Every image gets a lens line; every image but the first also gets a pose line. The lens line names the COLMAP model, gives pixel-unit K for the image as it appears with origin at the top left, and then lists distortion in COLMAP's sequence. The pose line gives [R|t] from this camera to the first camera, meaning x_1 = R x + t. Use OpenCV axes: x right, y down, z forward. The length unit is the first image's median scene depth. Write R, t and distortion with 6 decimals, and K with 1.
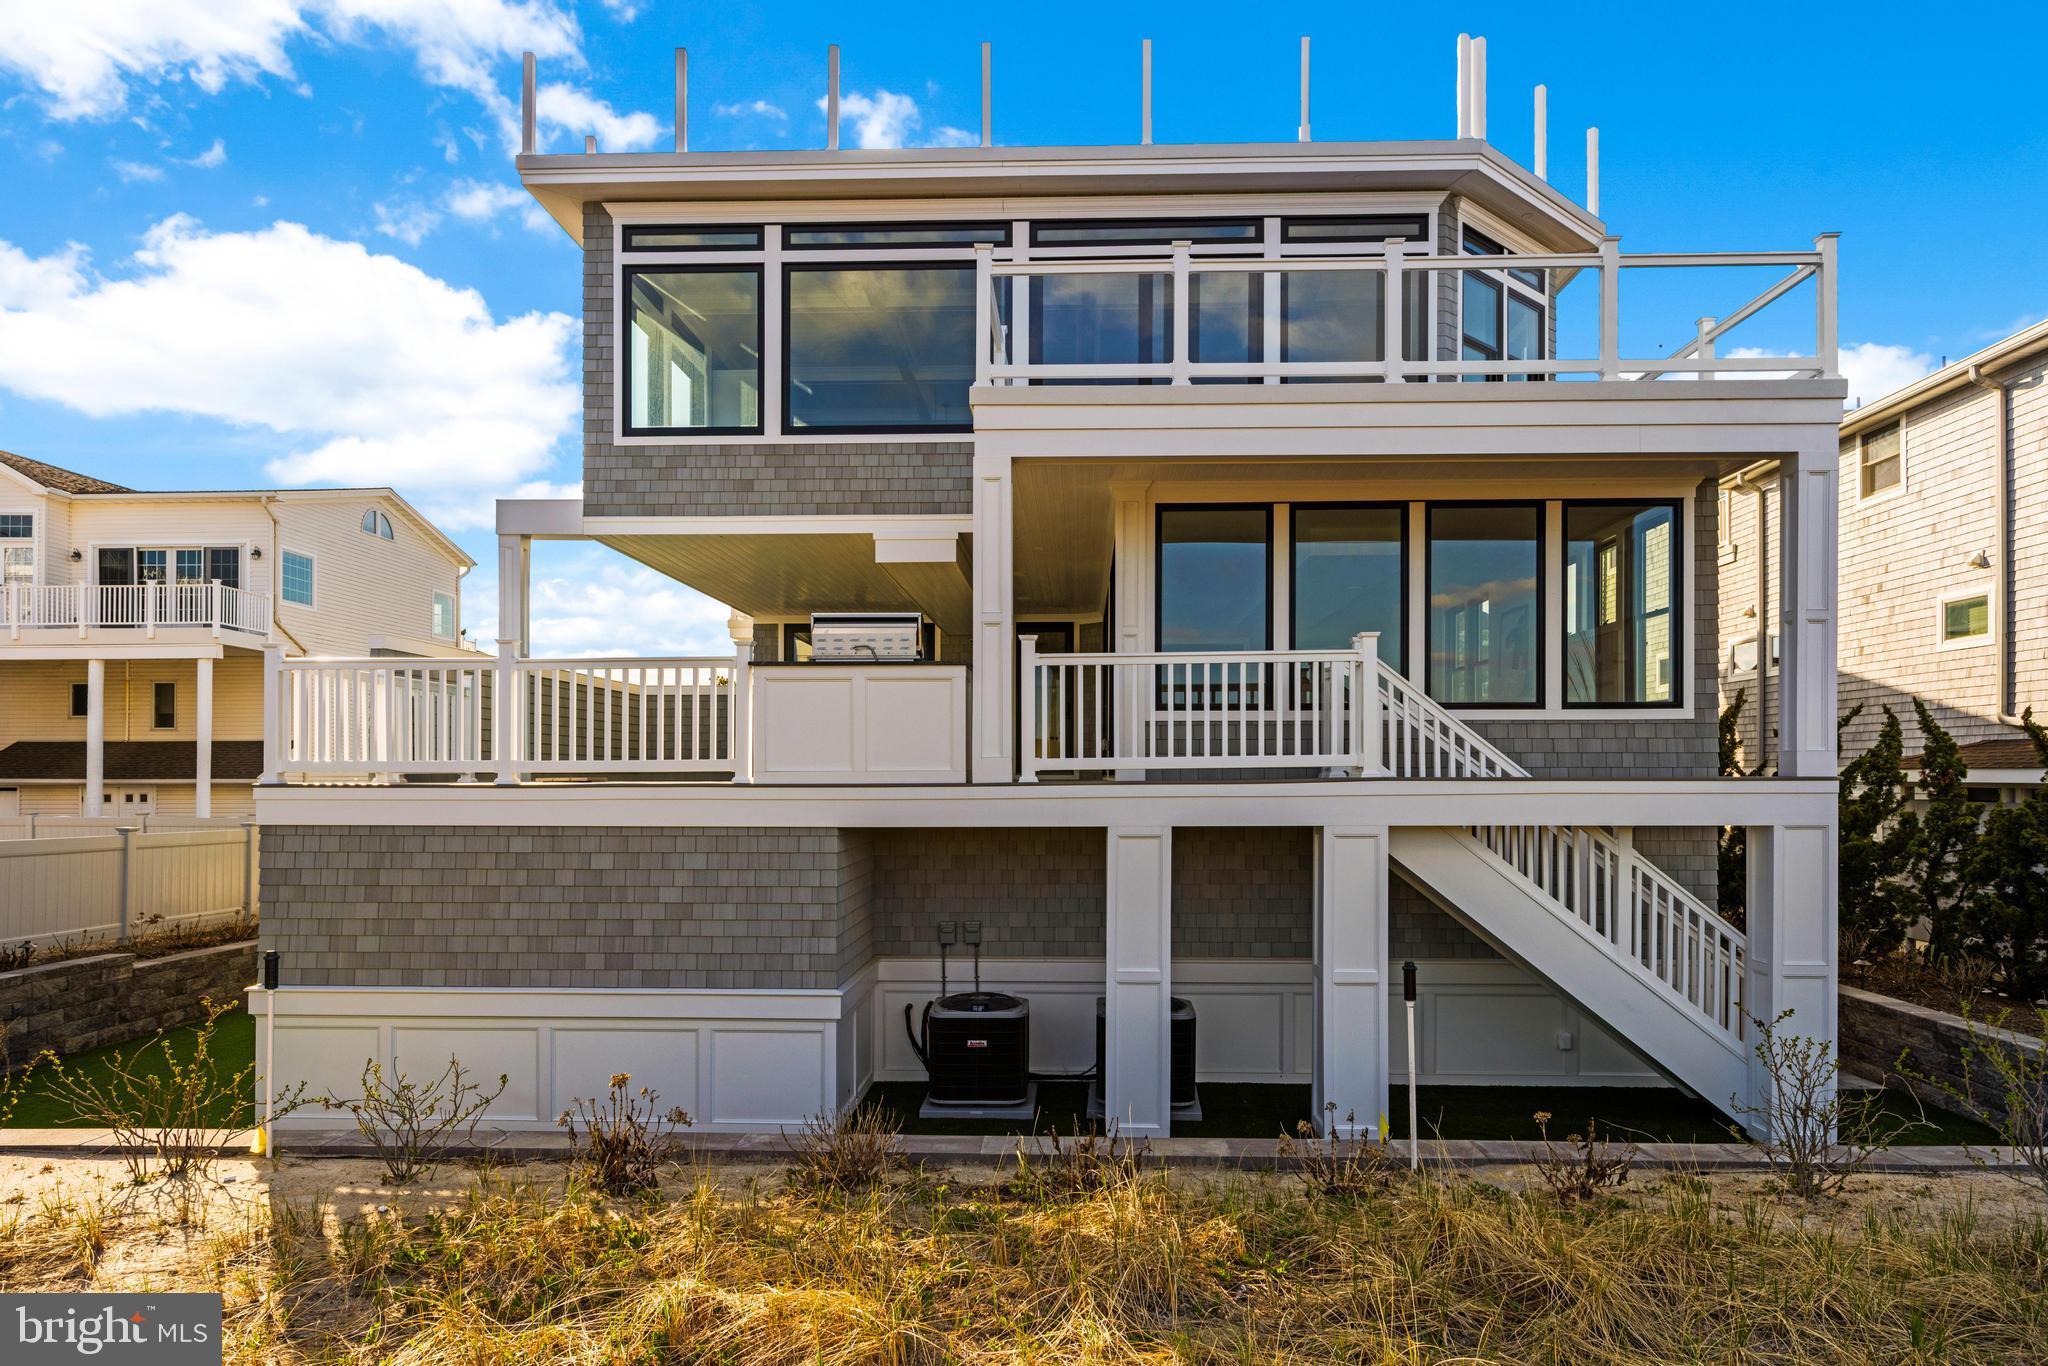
lens RADIAL K [[1277.4, 0, 1024.0], [0, 1277.4, 683.0], [0, 0, 1]] dist [0.008844, 0.000925]
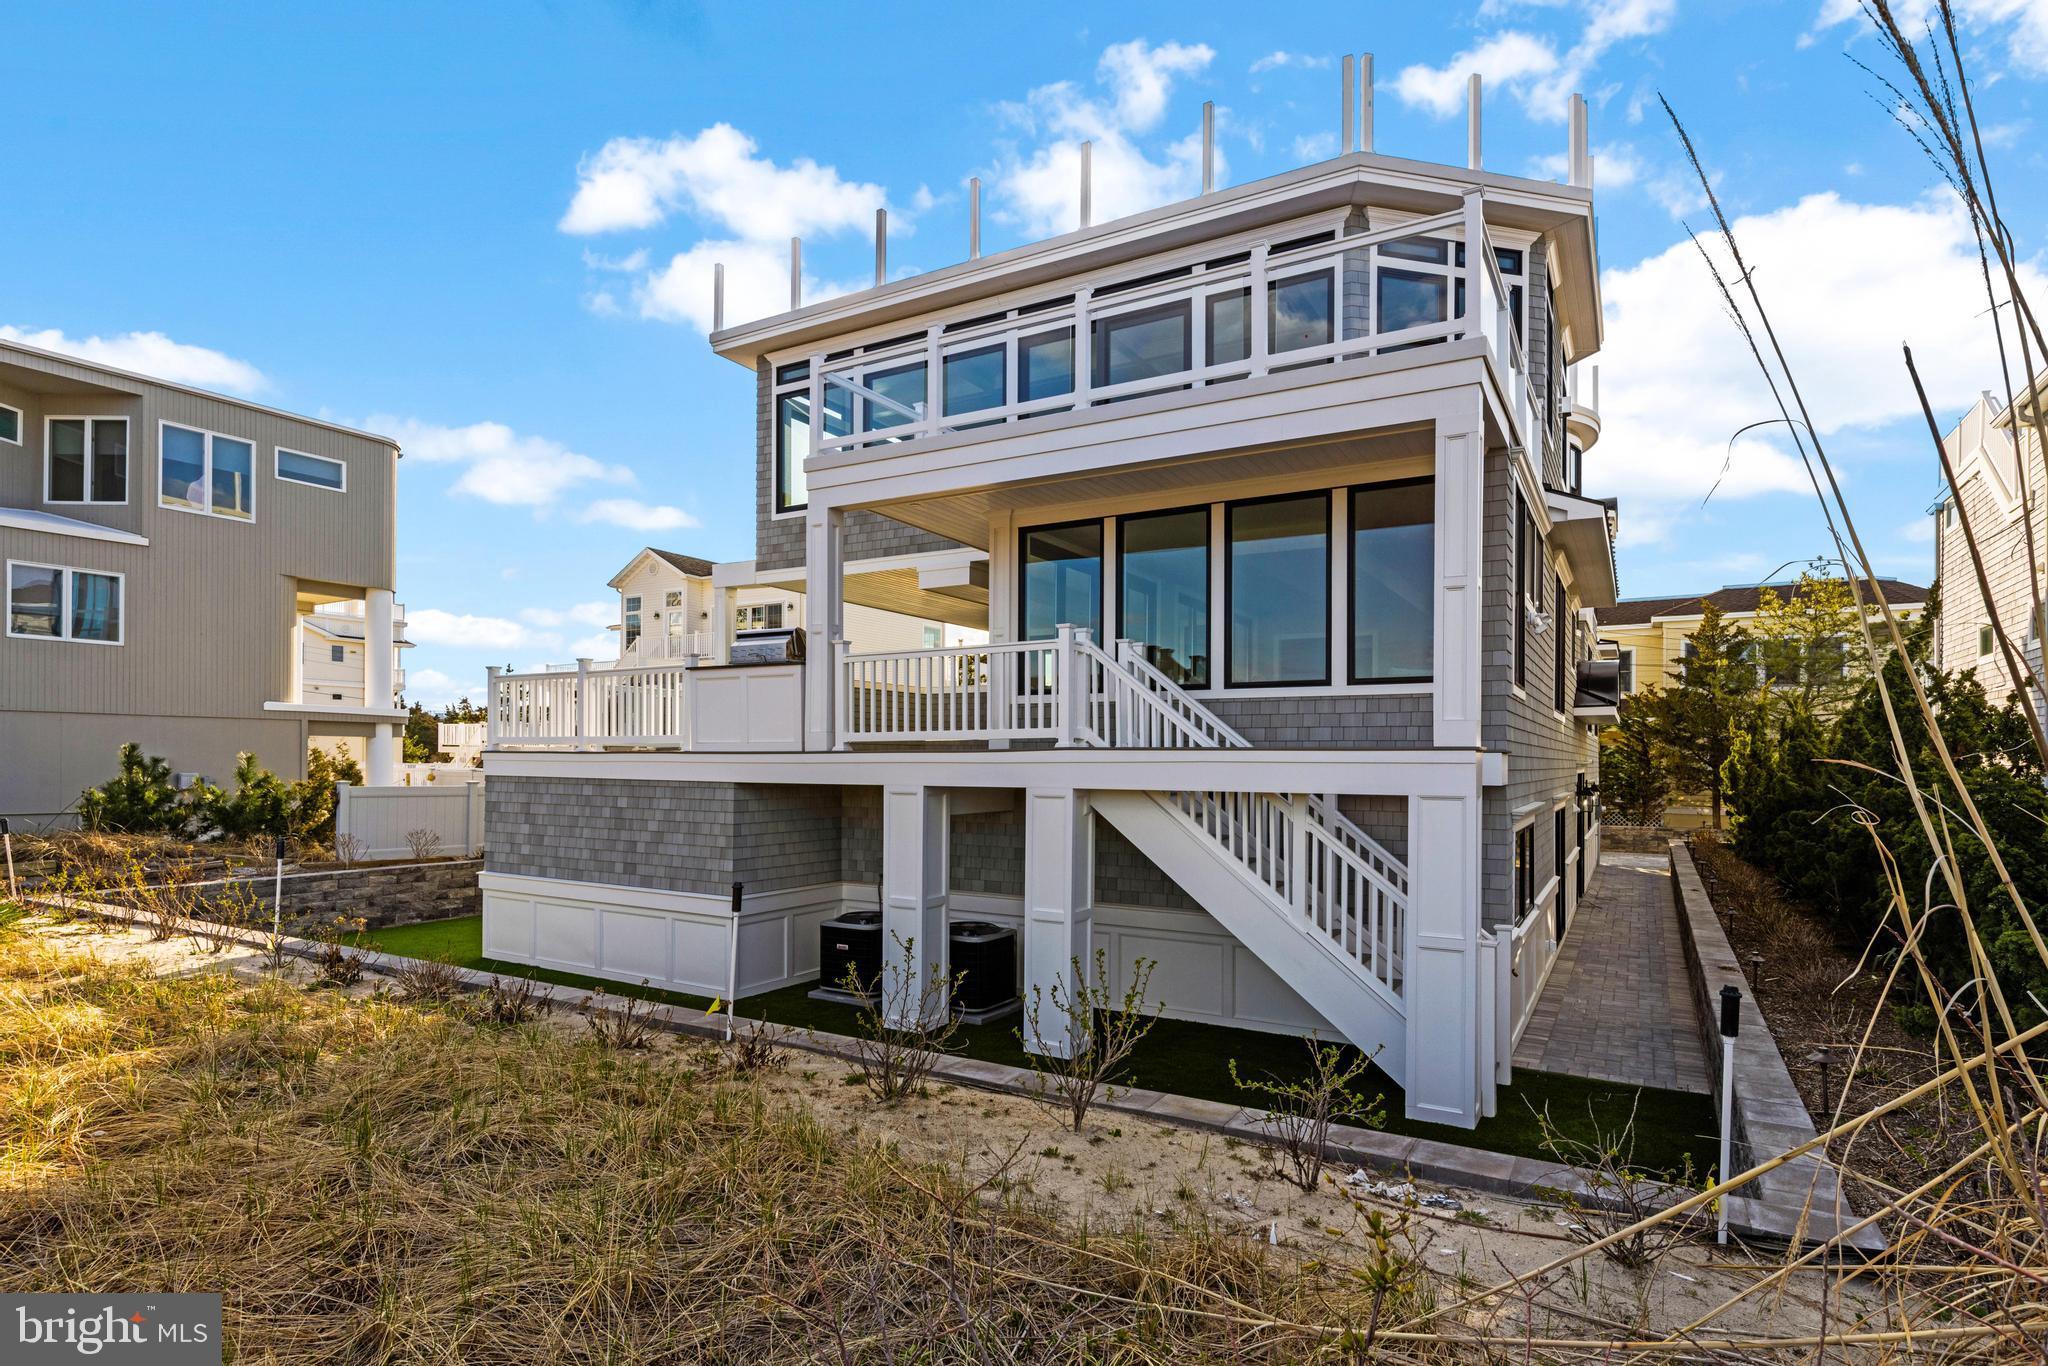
lens RADIAL K [[1056.2, 0, 1024.0], [0, 1056.2, 683.0], [0, 0, 1]] dist [0.000520, -0.000035]
pose [[0.877974, -0.028225, -0.477876, 0.686917], [0.026037, 0.999598, -0.011205, 0.024474], [0.478001, -0.002604, 0.878356, 0.126834]]
